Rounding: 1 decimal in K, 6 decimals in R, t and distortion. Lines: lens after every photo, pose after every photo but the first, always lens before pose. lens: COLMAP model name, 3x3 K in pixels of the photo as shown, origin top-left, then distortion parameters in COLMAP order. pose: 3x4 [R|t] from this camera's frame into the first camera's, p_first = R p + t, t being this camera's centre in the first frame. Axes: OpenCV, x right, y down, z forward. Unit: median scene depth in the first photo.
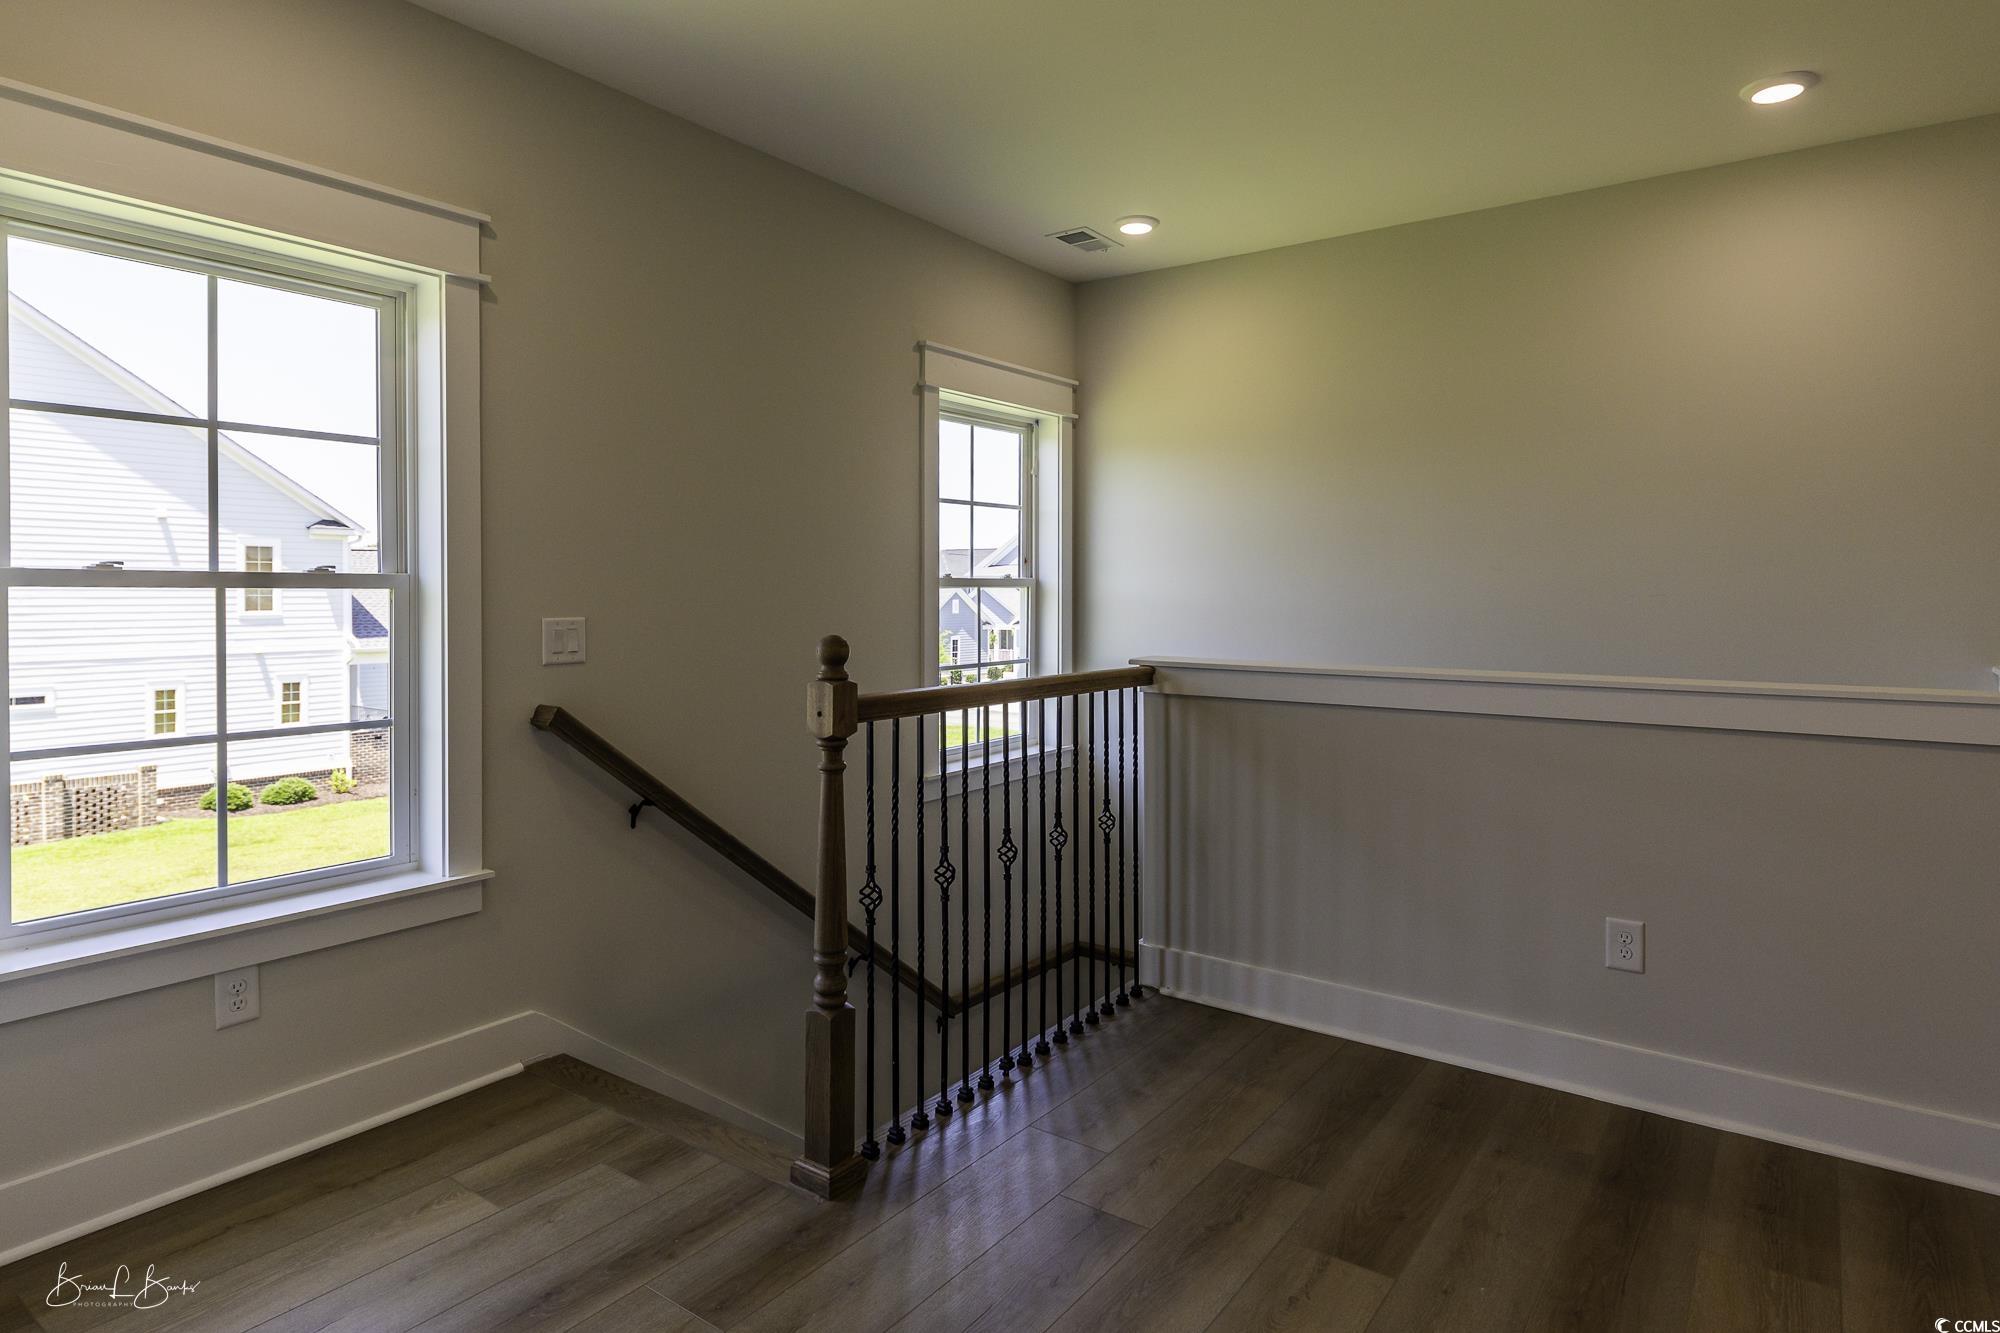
lens RADIAL K [[1054.3, 0, 1001.2], [0, 1054.3, 590.1], [0, 0, 1]] dist [0.006991, 0.000552]
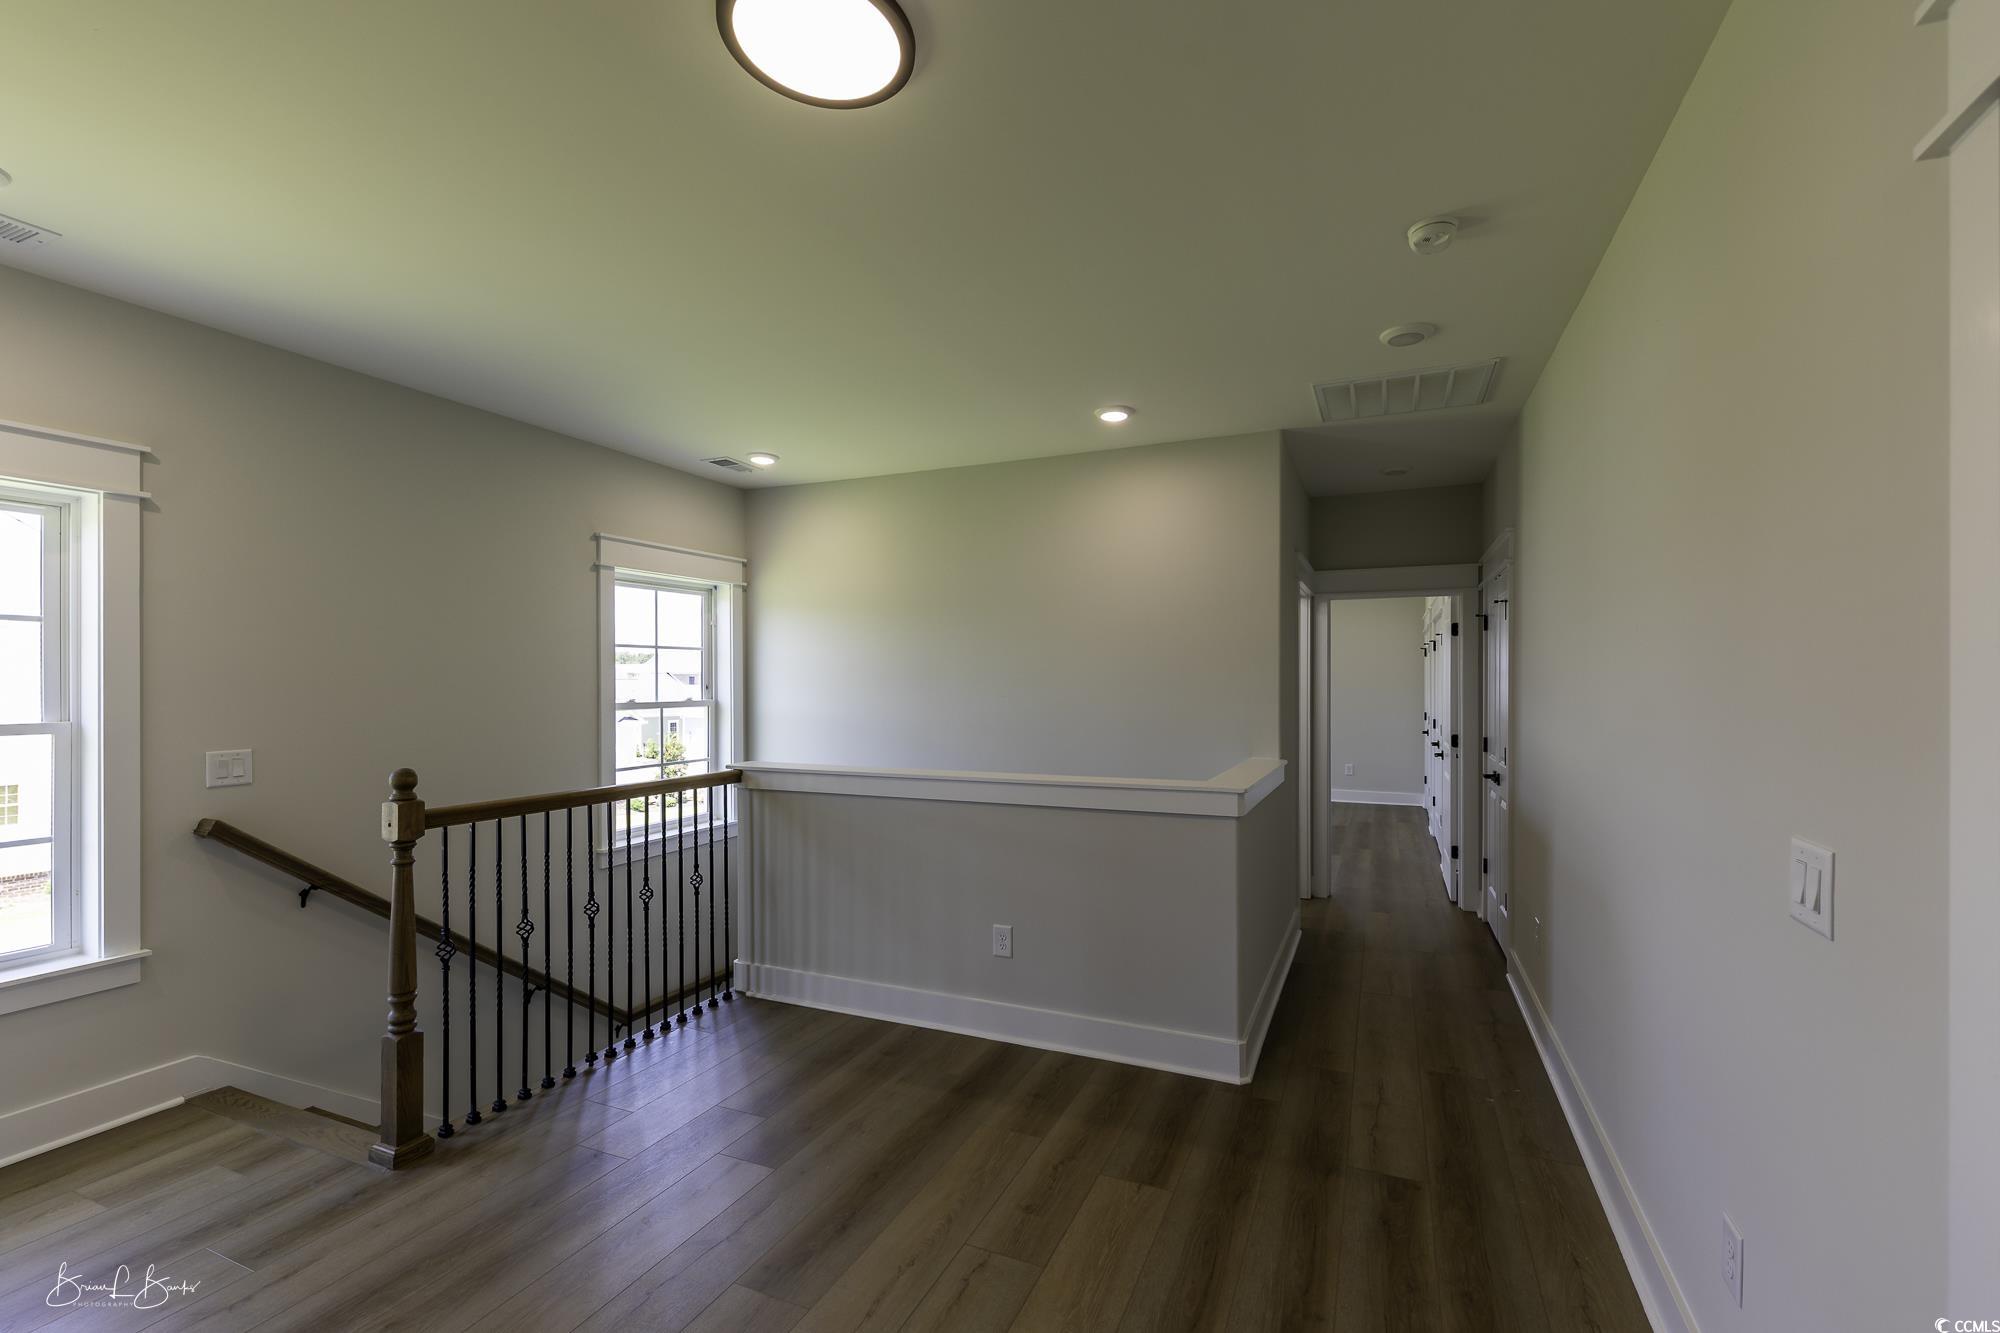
lens RADIAL K [[784.9, 0, 993.6], [0, 784.9, 673.1], [0, 0, 1]] dist [0.009016, -0.004825]
pose [[0.975722, -0.000258, 0.219013, 0.300333], [0.003910, 0.999860, -0.016242, -0.051114], [-0.218979, 0.016704, 0.975587, -0.164457]]
